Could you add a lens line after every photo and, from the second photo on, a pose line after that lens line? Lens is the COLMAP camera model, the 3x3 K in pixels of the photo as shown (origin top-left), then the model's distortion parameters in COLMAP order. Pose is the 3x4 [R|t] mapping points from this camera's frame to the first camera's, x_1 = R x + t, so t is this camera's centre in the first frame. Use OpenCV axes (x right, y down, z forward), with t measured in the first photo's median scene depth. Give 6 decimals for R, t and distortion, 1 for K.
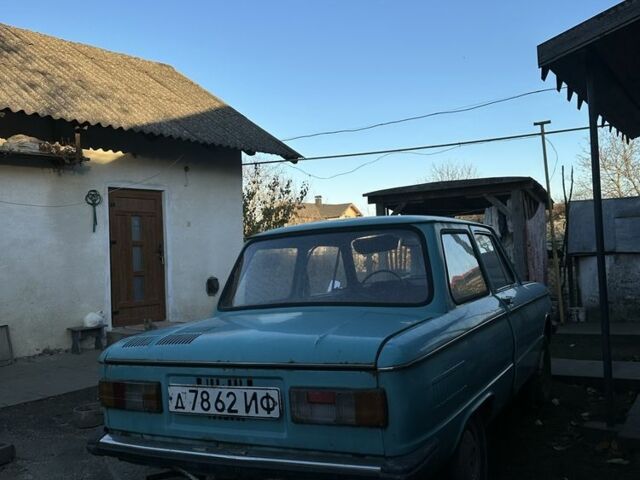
lens RADIAL K [[633.5, 0, 321.8], [0, 633.5, 240.7], [0, 0, 1]] dist [-0.012637, 0.000000]
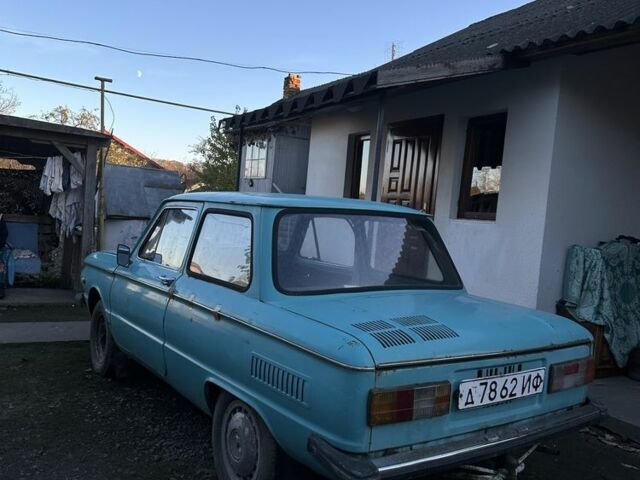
lens RADIAL K [[633.5, 0, 321.3], [0, 633.5, 239.6], [0, 0, 1]] dist [-0.012637, 0.000000]
pose [[0.408015, 0.054586, 0.911342, -1.236618], [-0.131069, 0.991373, -0.000699, 0.046966], [-0.903518, -0.119163, 0.411650, 0.852669]]
